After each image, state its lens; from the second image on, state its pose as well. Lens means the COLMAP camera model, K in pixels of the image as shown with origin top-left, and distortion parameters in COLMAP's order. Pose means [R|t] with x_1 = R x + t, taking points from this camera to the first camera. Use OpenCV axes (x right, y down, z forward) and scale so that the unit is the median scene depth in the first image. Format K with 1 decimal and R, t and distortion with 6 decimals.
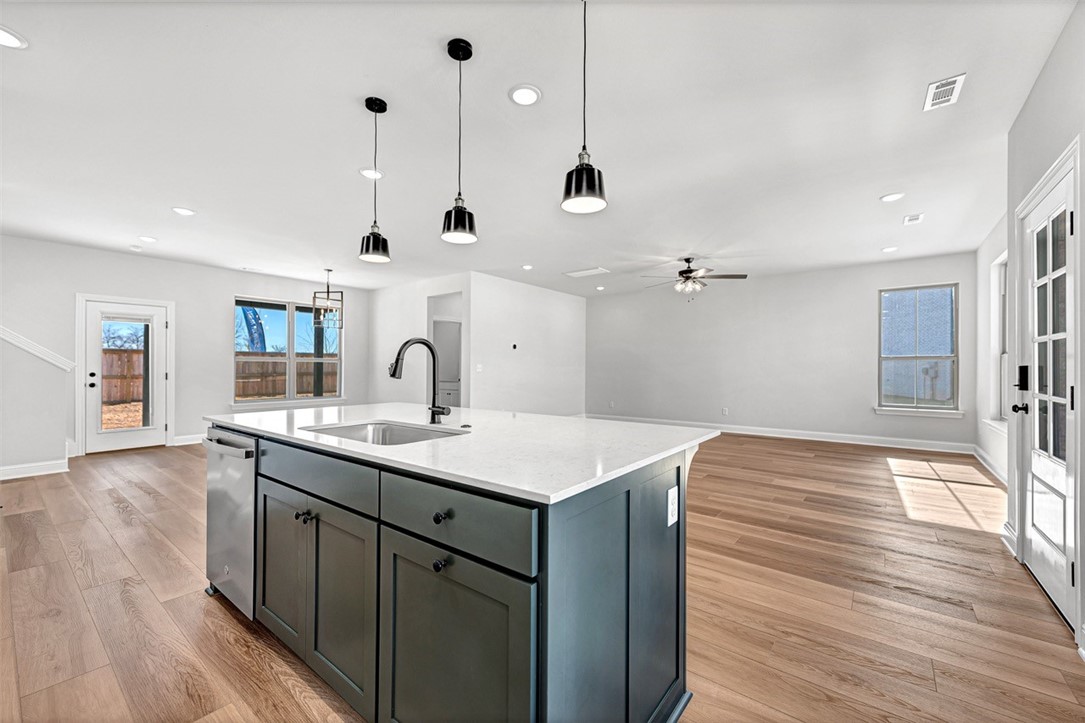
lens RADIAL K [[432.2, 0, 540.7], [0, 432.2, 366.9], [0, 0, 1]] dist [0.000379, 0.000039]
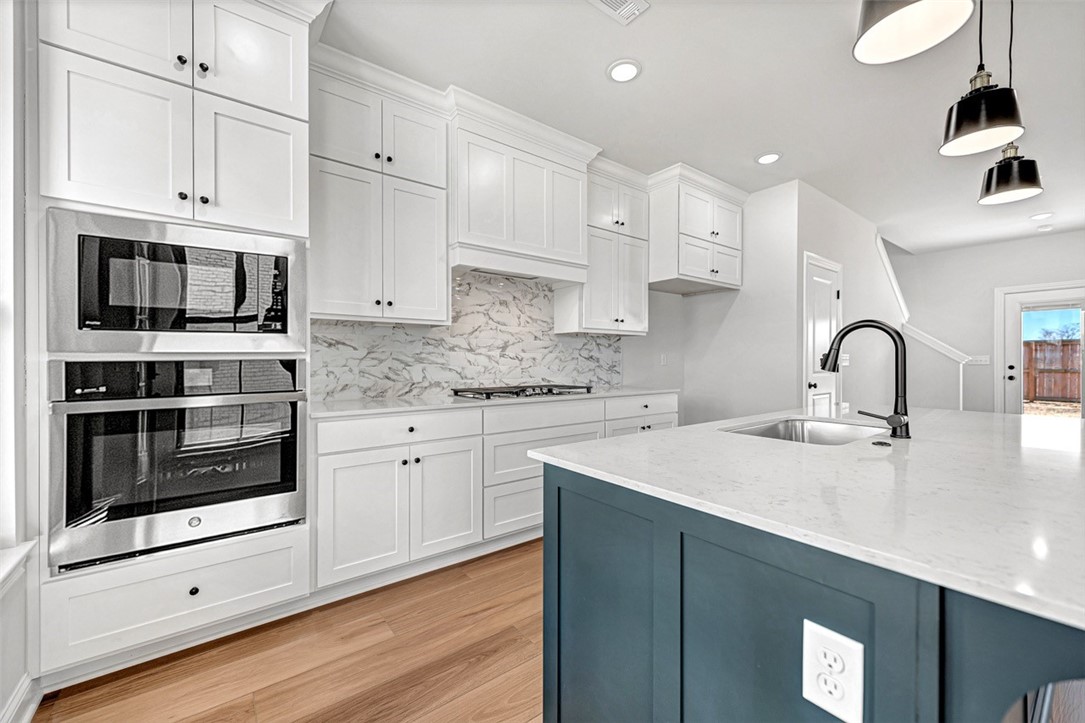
lens RADIAL K [[432.2, 0, 538.3], [0, 432.2, 362.5], [0, 0, 1]] dist [0.000379, 0.000039]
pose [[-0.267340, -0.000579, -0.963602, 0.306788], [0.006403, 0.999977, -0.002378, 0.003112], [0.963581, -0.006806, -0.267330, 0.322411]]
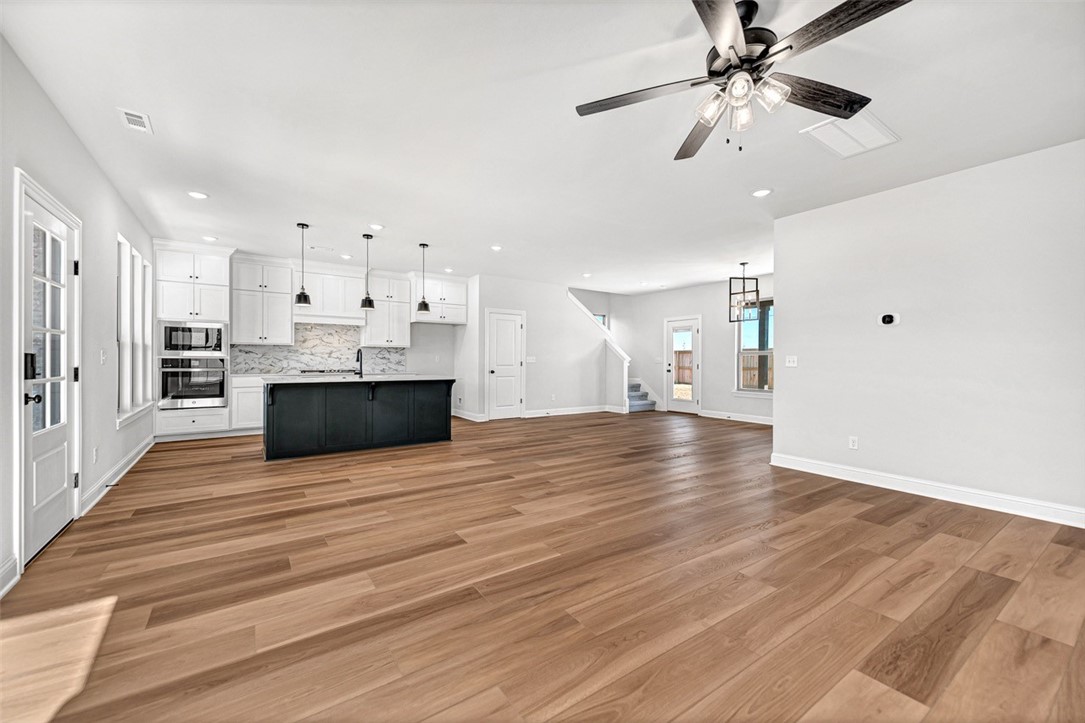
lens RADIAL K [[432.2, 0, 545.0], [0, 432.2, 361.5], [0, 0, 1]] dist [0.000379, 0.000039]
pose [[-0.291970, -0.000402, -0.956427, 1.083376], [-0.001391, 0.999999, 0.000005, 0.006906], [0.956427, 0.001331, -0.291970, 1.510160]]
